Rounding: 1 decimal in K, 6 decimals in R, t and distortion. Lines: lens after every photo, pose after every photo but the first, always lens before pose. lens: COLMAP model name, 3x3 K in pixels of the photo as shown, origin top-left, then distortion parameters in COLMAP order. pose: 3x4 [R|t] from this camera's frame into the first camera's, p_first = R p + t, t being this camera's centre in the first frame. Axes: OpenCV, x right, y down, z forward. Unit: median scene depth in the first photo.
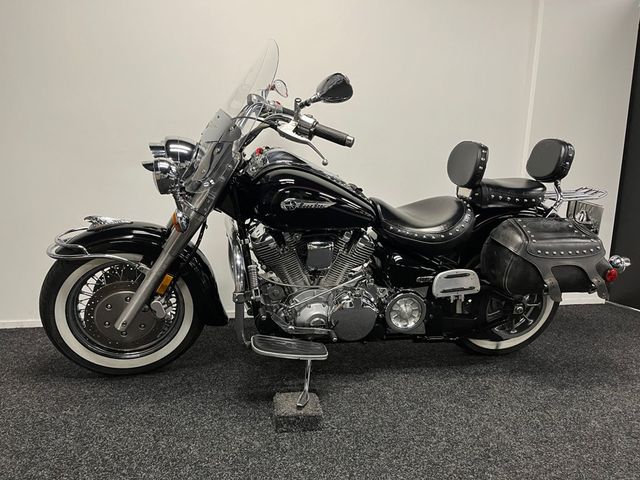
lens RADIAL K [[478.7, 0, 320.7], [0, 478.7, 236.1], [0, 0, 1]] dist [0.061042, -0.078331]
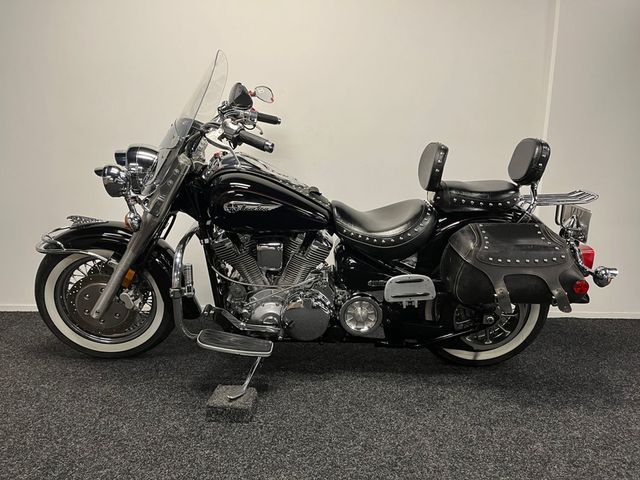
lens RADIAL K [[478.7, 0, 321.3], [0, 478.7, 240.2], [0, 0, 1]] dist [0.061042, -0.078331]
pose [[0.978251, 0.021658, -0.206289, 0.315451], [-0.019673, 0.999738, 0.011669, -0.008888], [0.206487, -0.007357, 0.978422, 0.008902]]
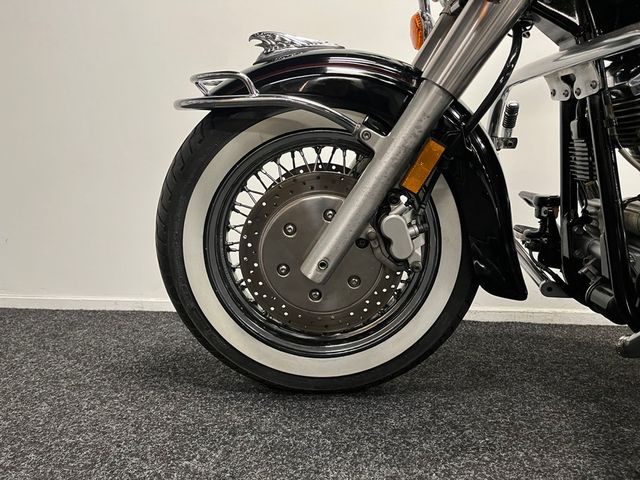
lens RADIAL K [[478.7, 0, 320.8], [0, 478.7, 233.1], [0, 0, 1]] dist [0.061042, -0.078331]
pose [[0.967062, 0.002209, -0.254530, -0.286076], [-0.030591, 0.993723, -0.107605, 0.190997], [0.252694, 0.111847, 0.961060, 0.556197]]
